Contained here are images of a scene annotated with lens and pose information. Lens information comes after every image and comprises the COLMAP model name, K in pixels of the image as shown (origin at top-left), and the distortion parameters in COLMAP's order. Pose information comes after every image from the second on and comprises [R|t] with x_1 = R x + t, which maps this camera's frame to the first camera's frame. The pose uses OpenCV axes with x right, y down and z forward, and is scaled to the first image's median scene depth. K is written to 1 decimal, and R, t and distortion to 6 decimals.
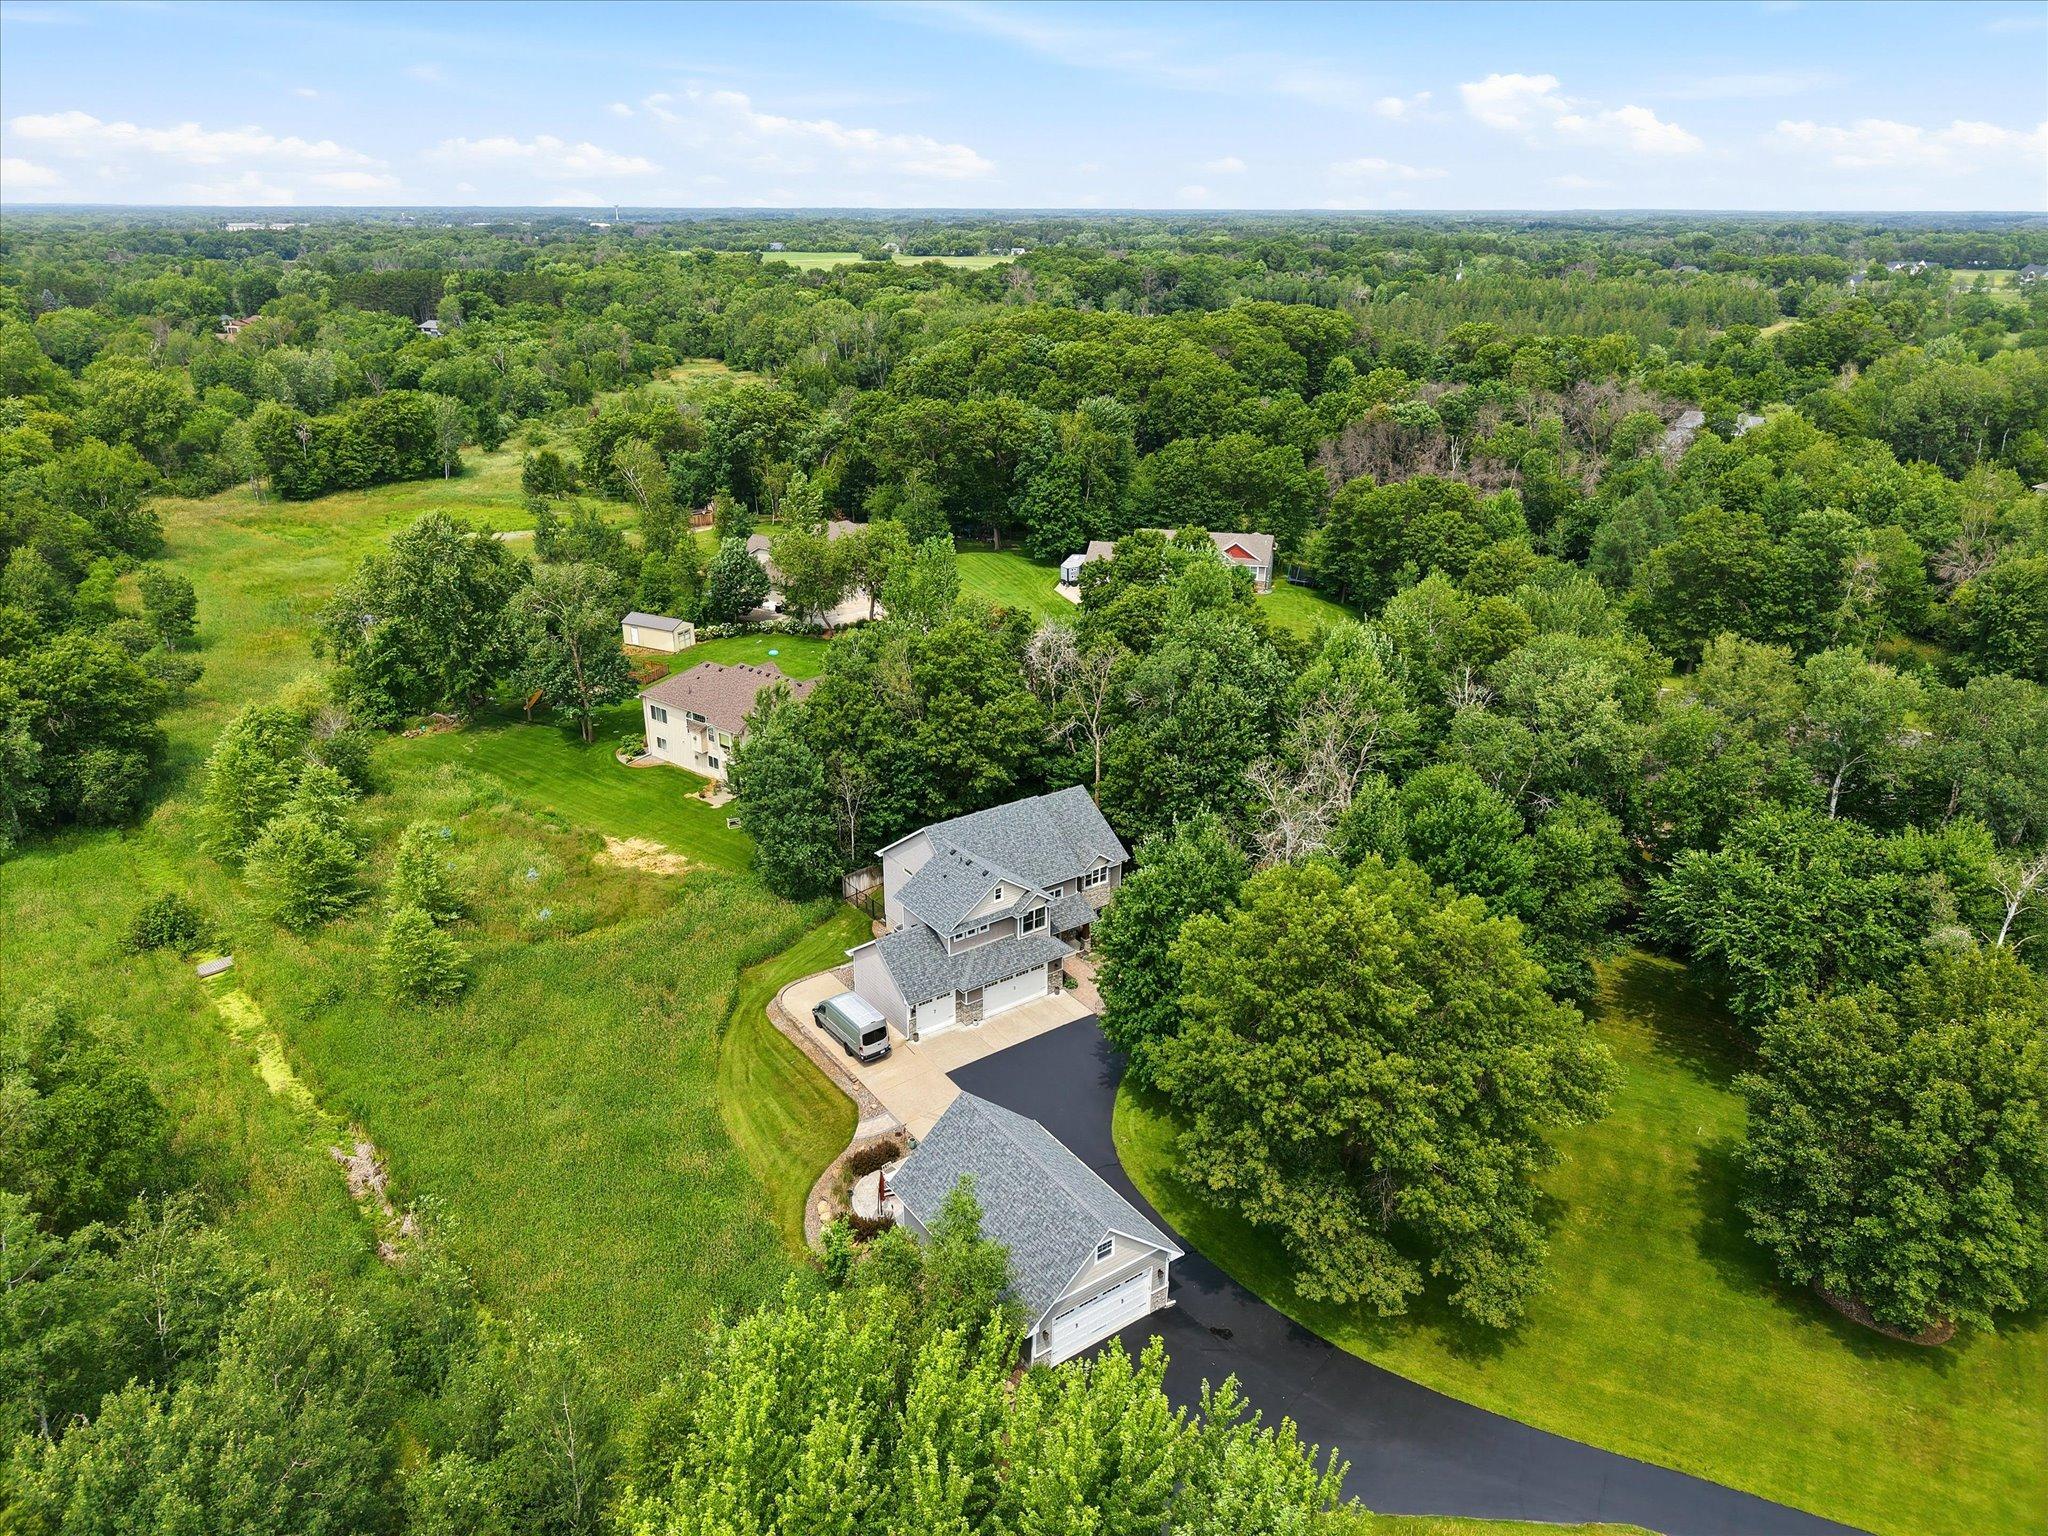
lens RADIAL K [[1372.9, 0, 1004.0], [0, 1372.9, 764.1], [0, 0, 1]] dist [0.022298, -0.003886]
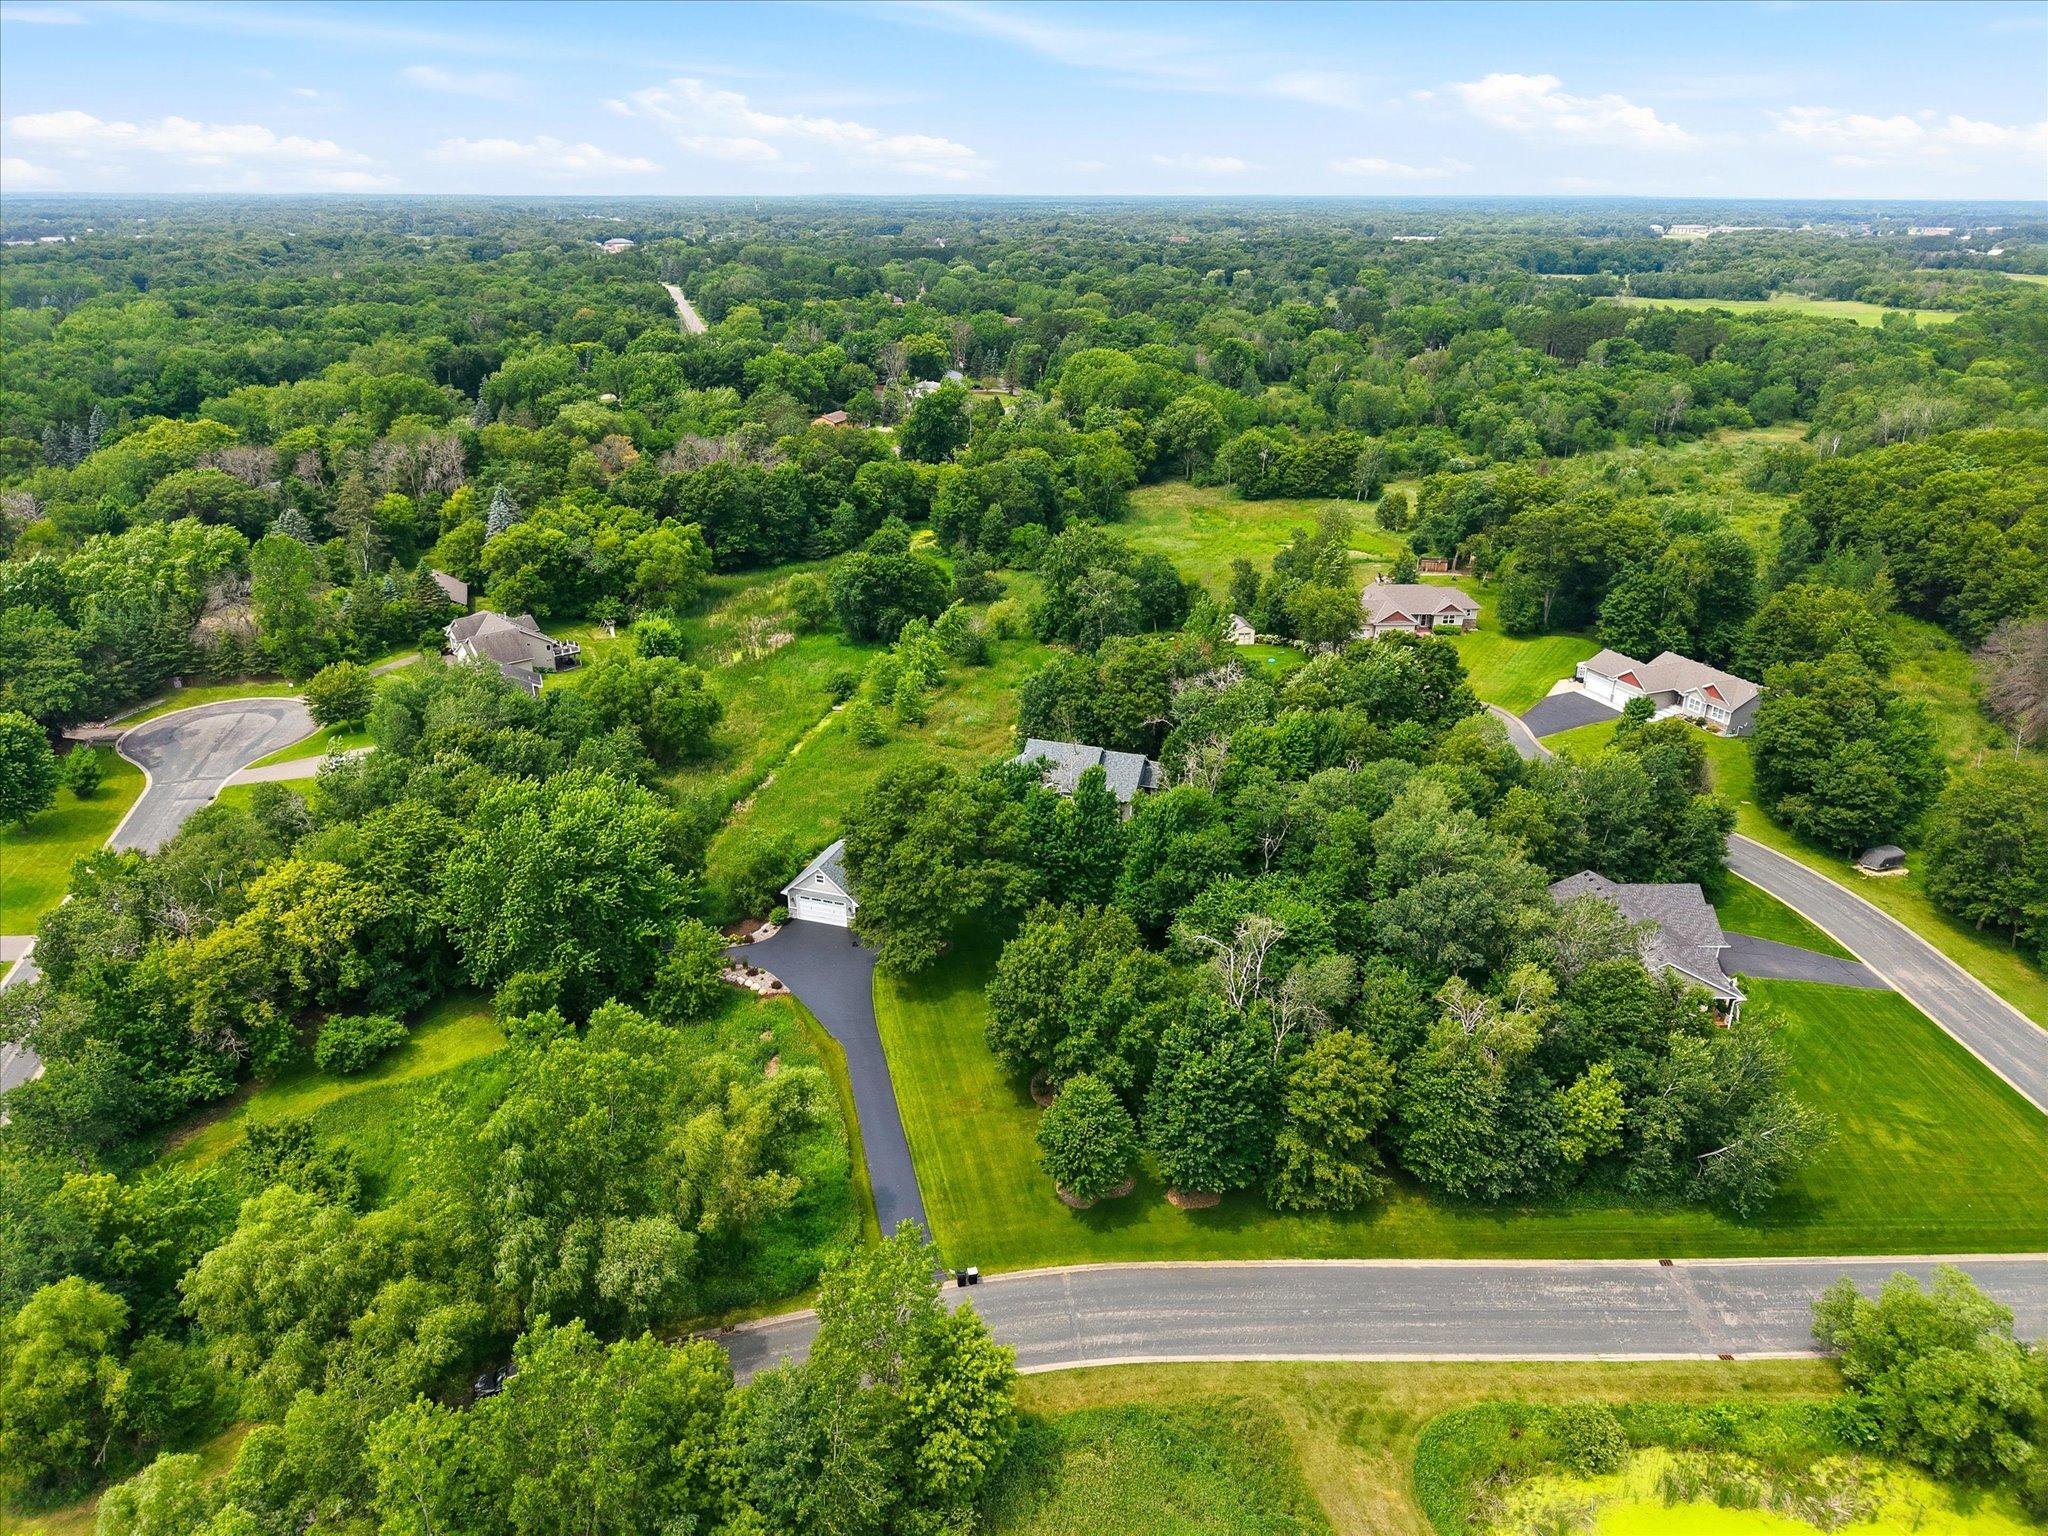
lens RADIAL K [[1365.3, 0, 1015.2], [0, 1365.3, 767.1], [0, 0, 1]] dist [0.031739, -0.038269]
pose [[0.596671, 0.310913, -0.739809, 0.614112], [-0.304261, 0.940712, 0.149951, -0.087112], [0.742569, 0.135624, 0.655894, -0.095349]]
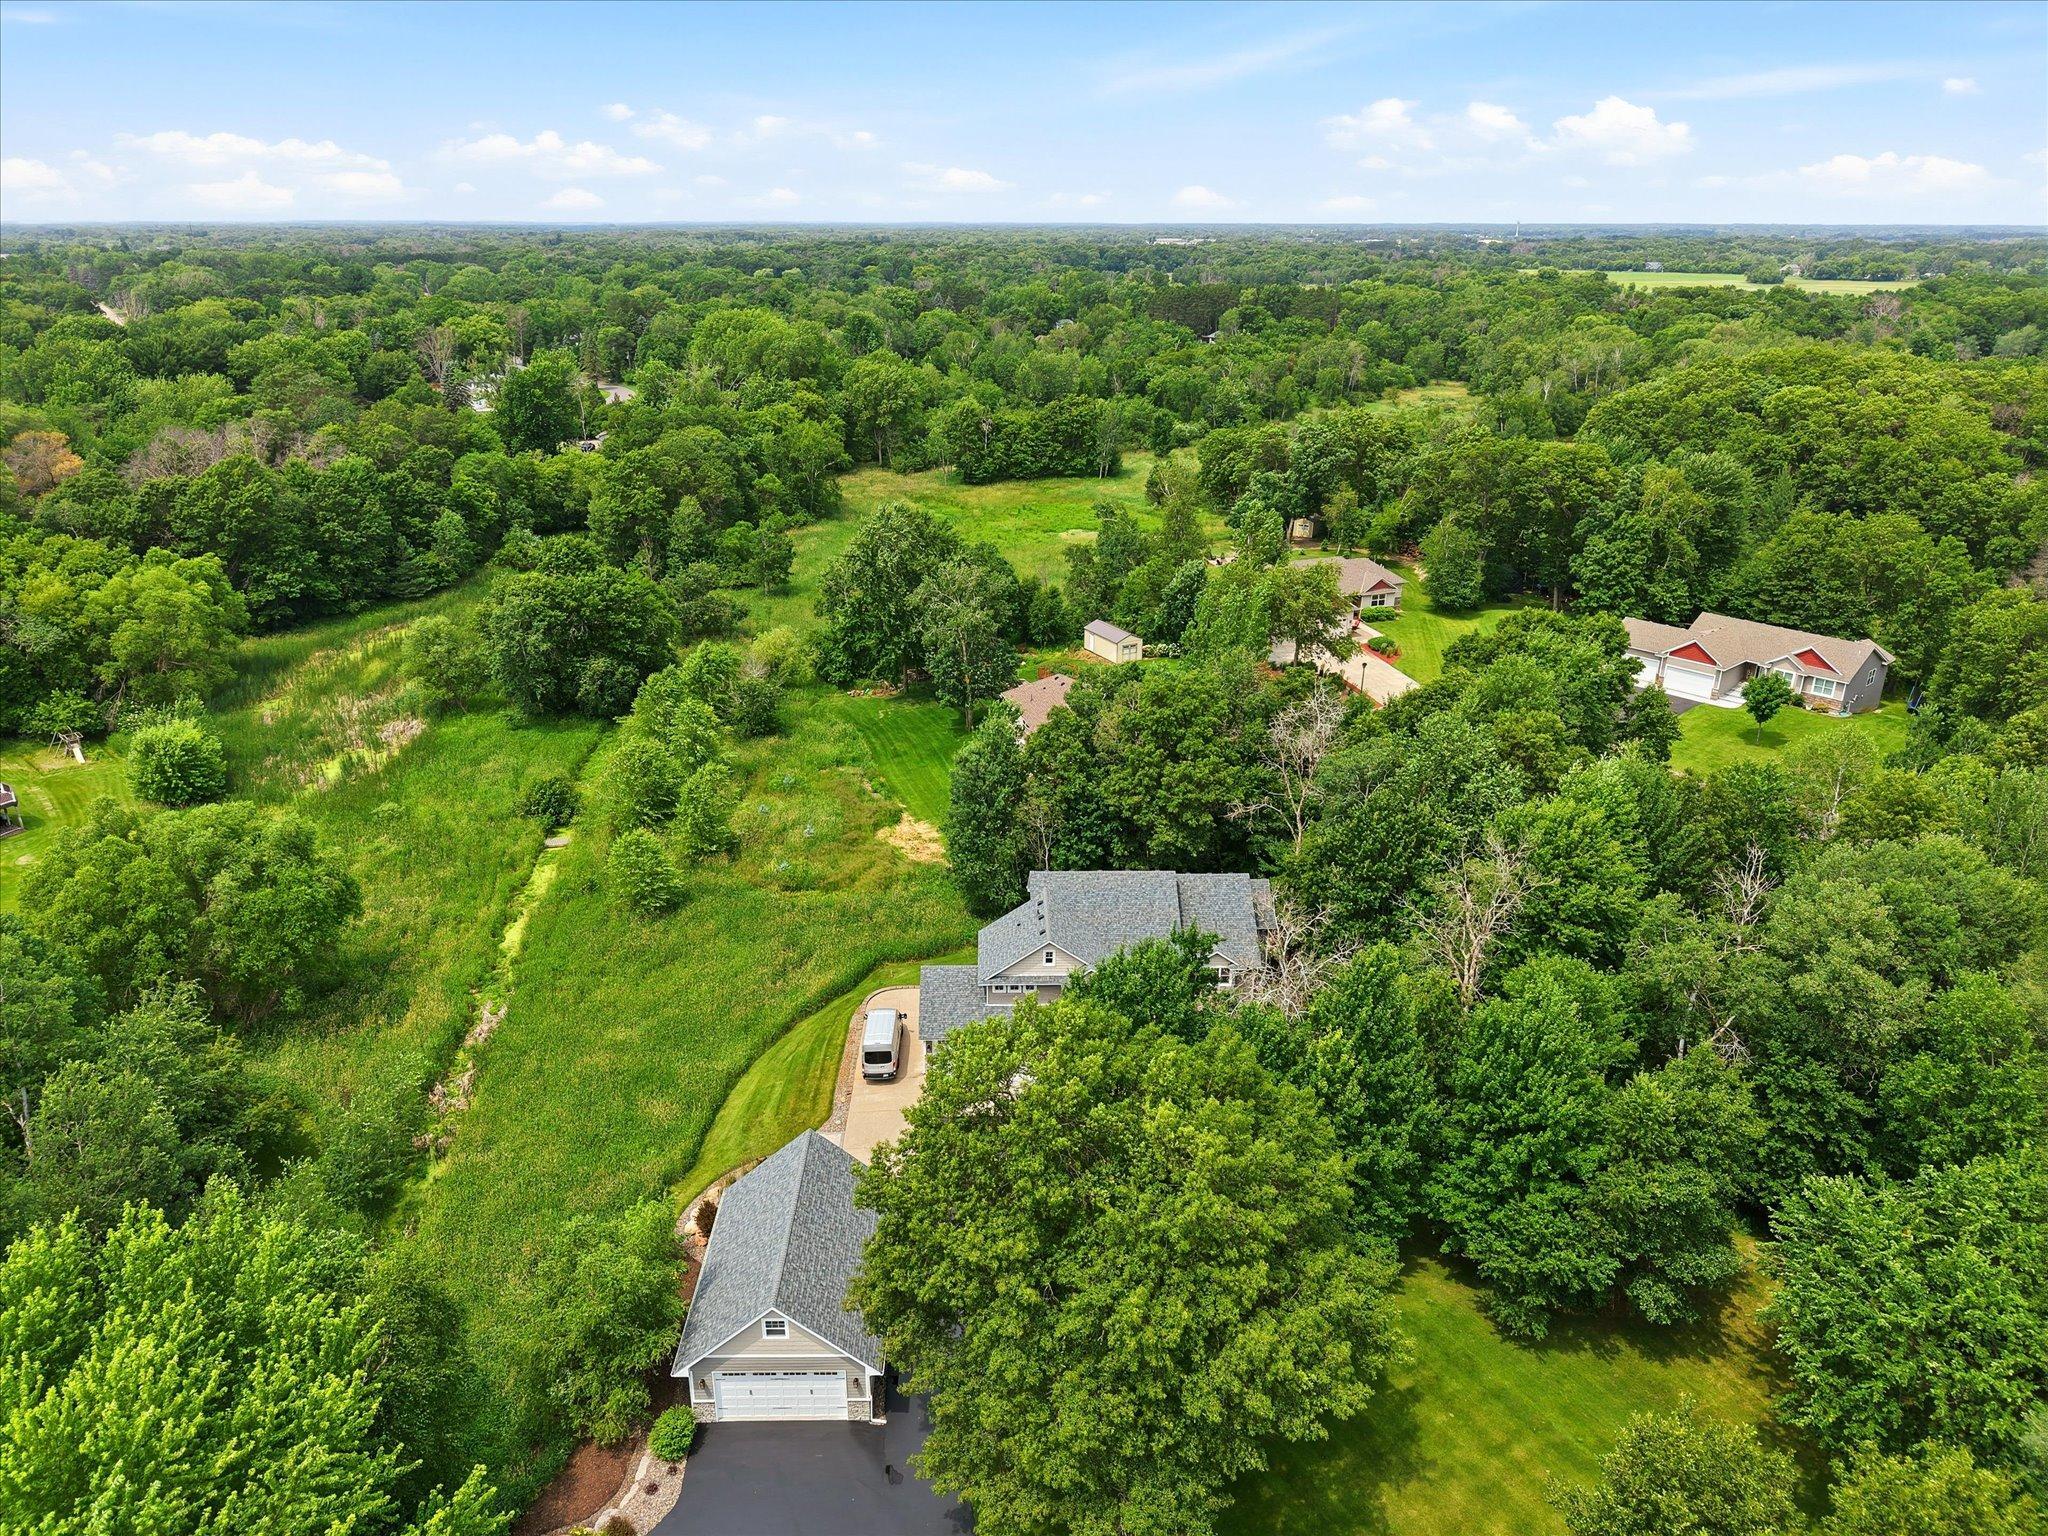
lens RADIAL K [[1365.3, 0, 1015.2], [0, 1365.3, 767.1], [0, 0, 1]] dist [0.031739, -0.038269]
pose [[0.831035, 0.206605, -0.516426, 0.197398], [-0.210116, 0.976268, 0.052453, -0.034900], [0.515007, 0.064919, 0.854724, 0.079869]]
